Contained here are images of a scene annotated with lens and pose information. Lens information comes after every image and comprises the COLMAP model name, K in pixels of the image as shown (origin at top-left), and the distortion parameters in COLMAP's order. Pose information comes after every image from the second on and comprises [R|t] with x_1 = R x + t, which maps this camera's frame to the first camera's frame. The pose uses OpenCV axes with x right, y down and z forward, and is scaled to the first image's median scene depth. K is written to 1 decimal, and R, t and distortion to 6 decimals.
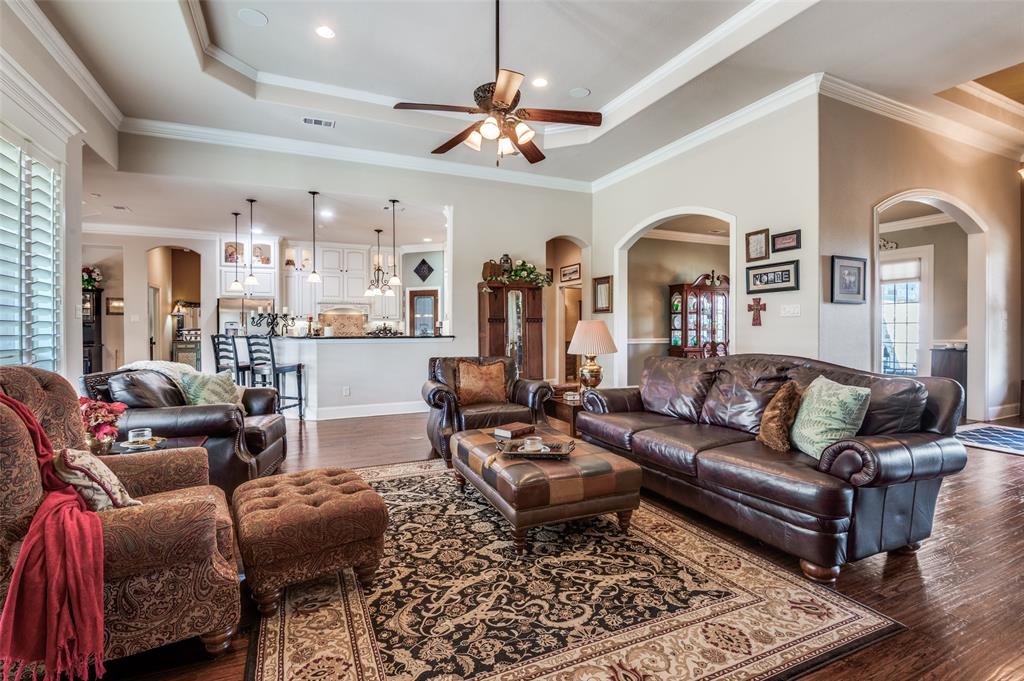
lens RADIAL K [[484.7, 0, 511.2], [0, 484.7, 336.6], [0, 0, 1]] dist [-0.019206, -0.002579]
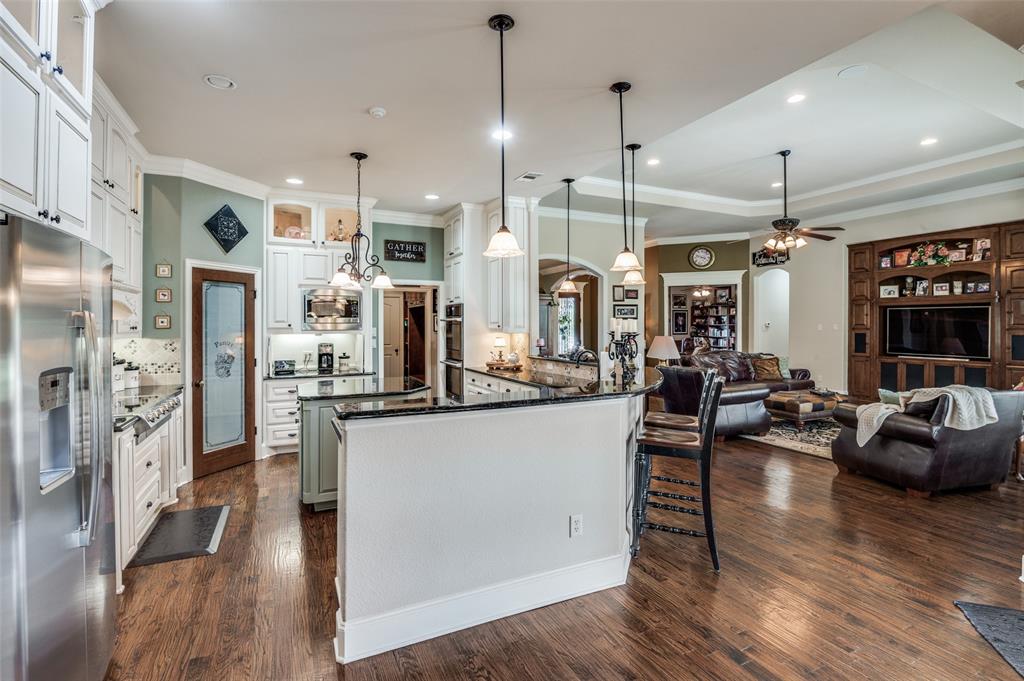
lens RADIAL K [[484.7, 0, 513.1], [0, 484.7, 331.7], [0, 0, 1]] dist [-0.019206, -0.002579]
pose [[-0.019505, -0.011569, 0.999743, -1.295013], [0.016013, 0.999801, 0.011882, -0.071299], [-0.999682, 0.016241, -0.019316, 1.421242]]
